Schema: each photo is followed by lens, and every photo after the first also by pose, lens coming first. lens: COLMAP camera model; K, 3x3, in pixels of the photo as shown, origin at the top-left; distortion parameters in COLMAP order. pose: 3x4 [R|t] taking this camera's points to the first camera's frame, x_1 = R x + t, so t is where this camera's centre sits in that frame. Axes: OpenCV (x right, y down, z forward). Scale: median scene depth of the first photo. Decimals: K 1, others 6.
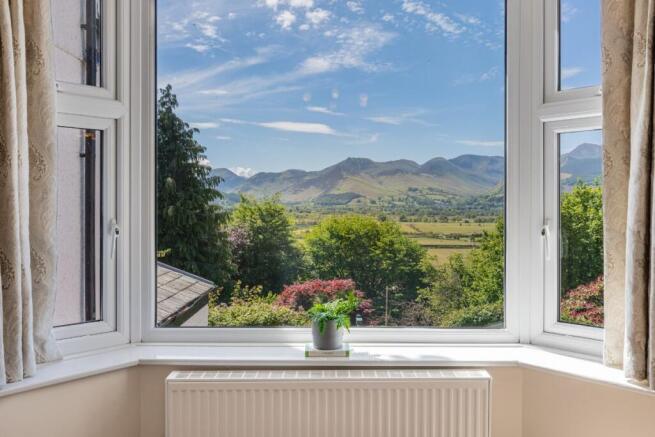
lens RADIAL K [[561.7, 0, 327.5], [0, 561.7, 218.5], [0, 0, 1]] dist [0.006193, 0.002159]
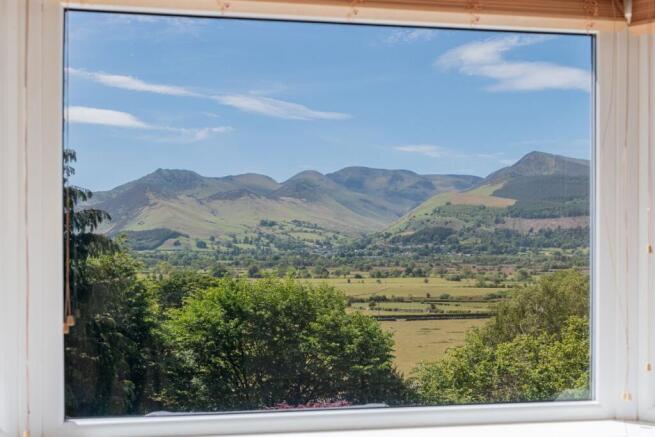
lens RADIAL K [[950.0, 0, 327.5], [0, 950.0, 218.5], [0, 0, 1]] dist [0.008038, 0.003619]
pose [[0.977271, 0.001090, 0.211992, -0.094463], [0.010924, 0.998399, -0.055491, -0.008997], [-0.211713, 0.056546, 0.975695, 0.065227]]
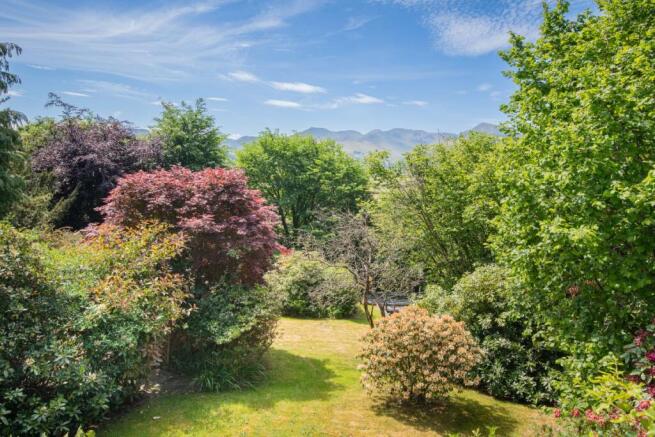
lens RADIAL K [[411.6, 0, 327.5], [0, 411.6, 218.5], [0, 0, 1]] dist [-0.001506, 0.000428]
pose [[0.996438, 0.014209, 0.083125, 0.053085], [-0.023271, 0.993760, 0.109089, 0.062428], [-0.081057, -0.110635, 0.990550, 0.325323]]
